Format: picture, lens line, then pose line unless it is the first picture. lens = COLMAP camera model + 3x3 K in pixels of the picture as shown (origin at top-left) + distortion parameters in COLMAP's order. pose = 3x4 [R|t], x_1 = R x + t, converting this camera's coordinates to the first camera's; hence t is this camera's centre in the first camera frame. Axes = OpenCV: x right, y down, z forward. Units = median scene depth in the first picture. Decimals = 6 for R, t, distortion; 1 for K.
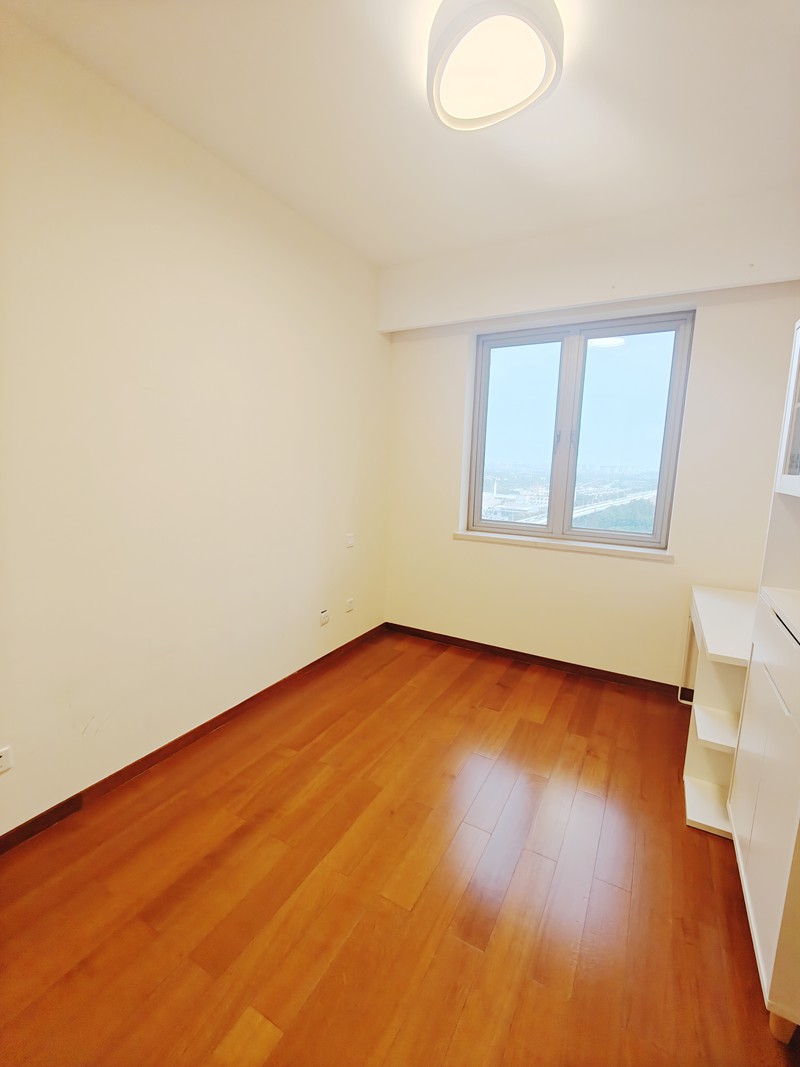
lens RADIAL K [[464.5, 0, 400.0], [0, 464.5, 533.5], [0, 0, 1]] dist [0.035750, 0.000086]
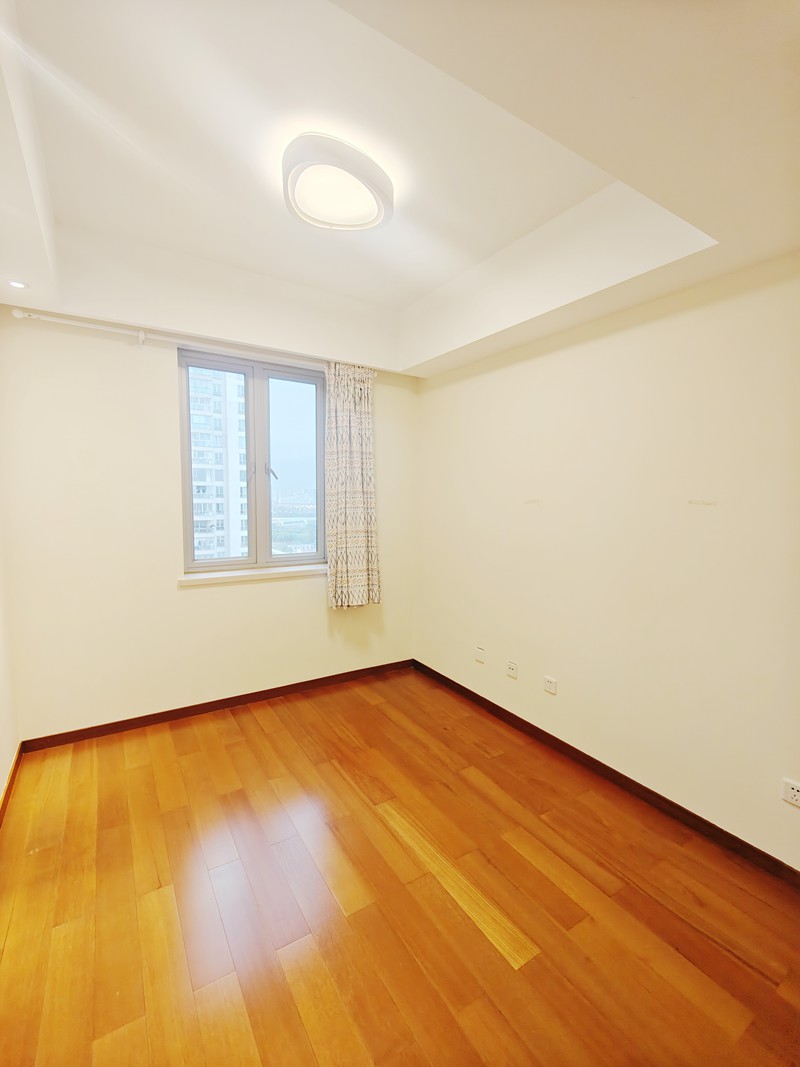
lens RADIAL K [[464.5, 0, 400.0], [0, 464.5, 533.5], [0, 0, 1]] dist [0.035750, 0.000086]
pose [[0.471817, -0.094403, 0.876628, -0.416252], [0.135883, 0.990159, 0.033495, -0.057309], [-0.871163, 0.103316, 0.480001, 0.254566]]
